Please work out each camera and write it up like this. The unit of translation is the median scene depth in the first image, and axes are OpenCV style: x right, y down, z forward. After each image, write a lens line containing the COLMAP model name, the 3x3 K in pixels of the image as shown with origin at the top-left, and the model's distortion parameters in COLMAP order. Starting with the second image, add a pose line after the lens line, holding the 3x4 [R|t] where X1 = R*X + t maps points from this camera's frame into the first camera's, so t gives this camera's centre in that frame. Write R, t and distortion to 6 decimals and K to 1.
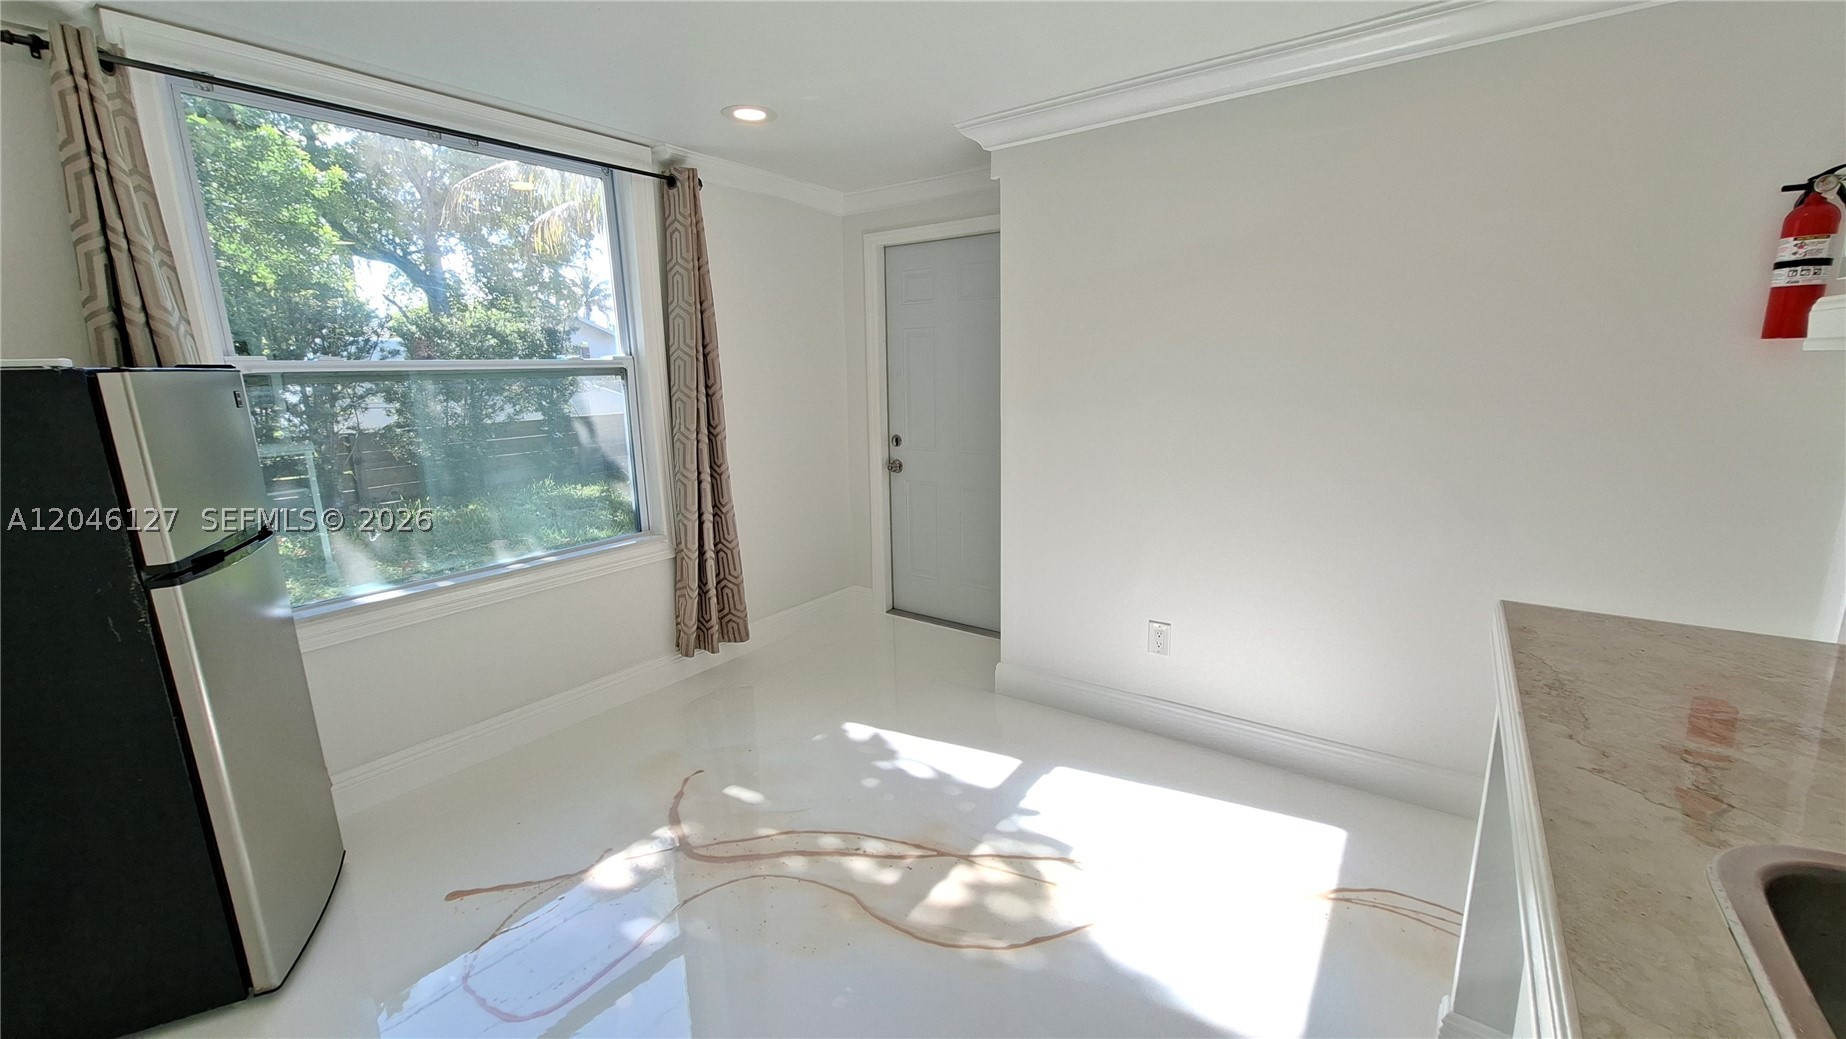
lens RADIAL K [[727.4, 0, 932.1], [0, 727.4, 508.4], [0, 0, 1]] dist [-0.013142, 0.003043]
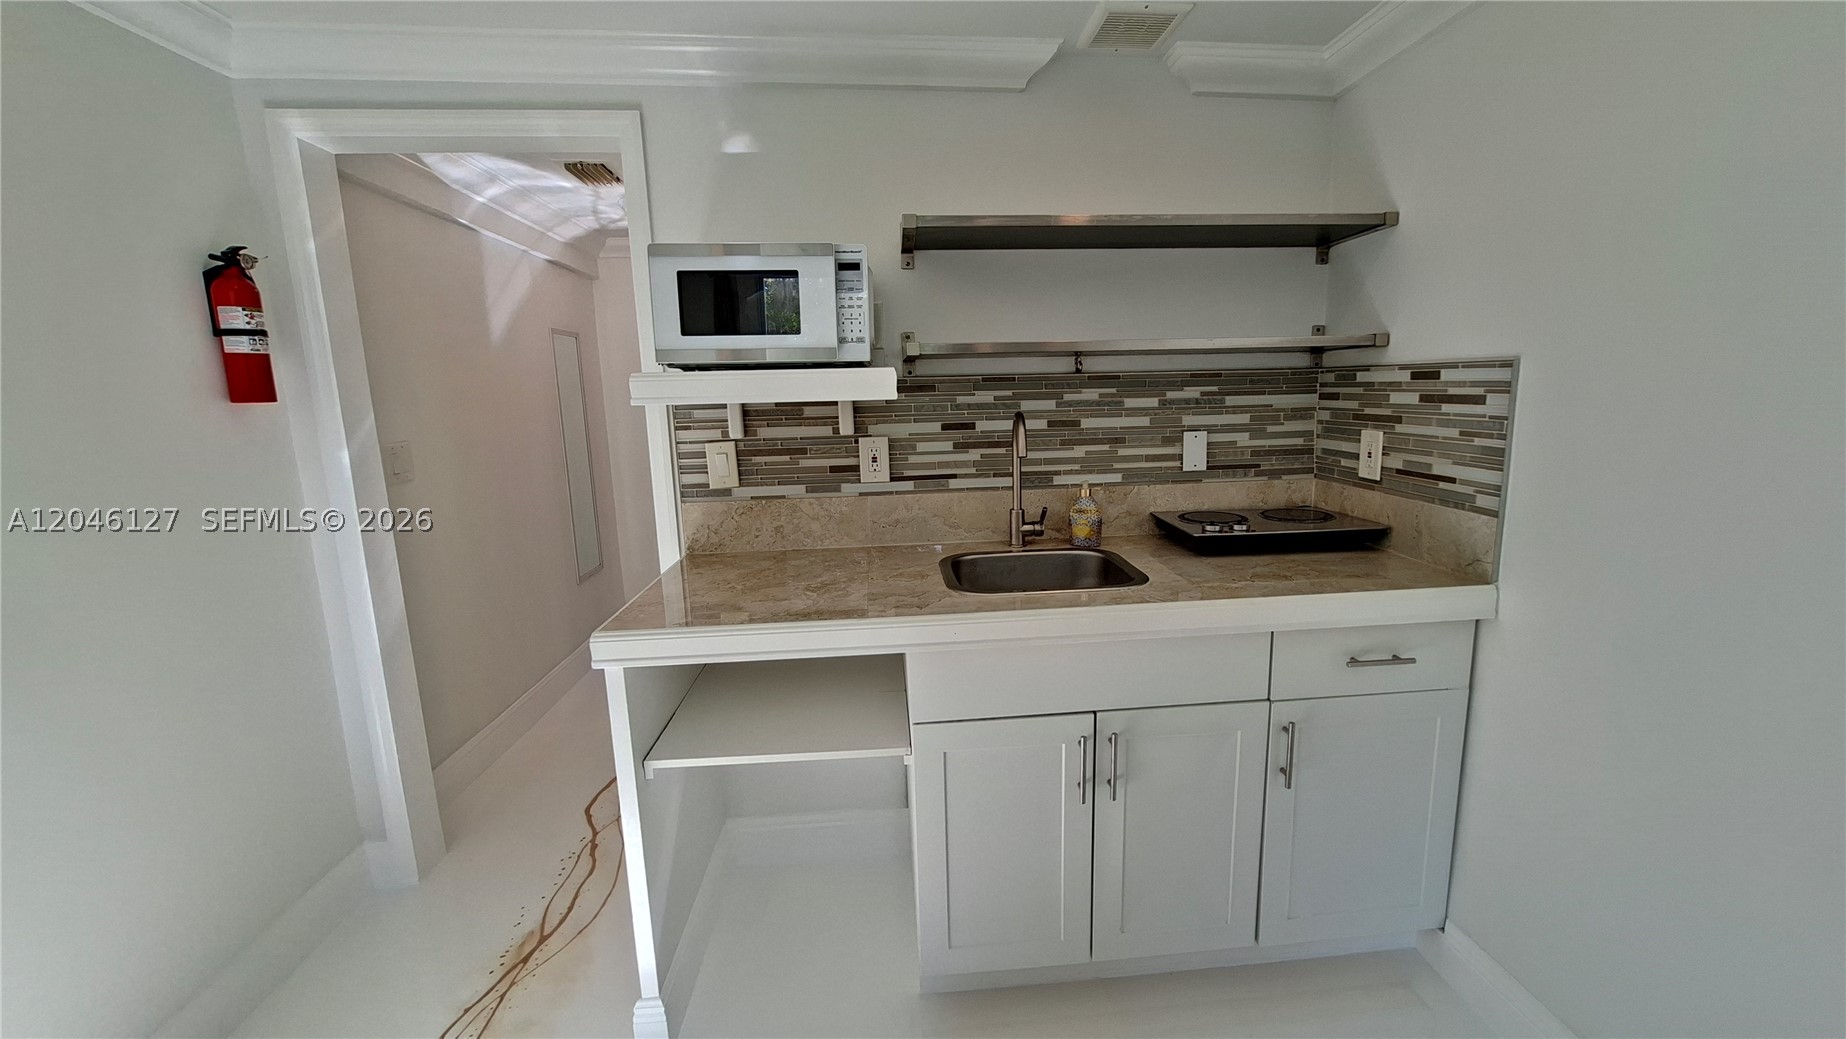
lens RADIAL K [[727.4, 0, 943.3], [0, 727.4, 509.1], [0, 0, 1]] dist [-0.013142, 0.003043]
pose [[-0.645292, -0.095760, 0.757911, -0.235723], [0.177135, 0.946318, 0.270379, -0.159721], [-0.743116, 0.308726, -0.593689, 0.758345]]
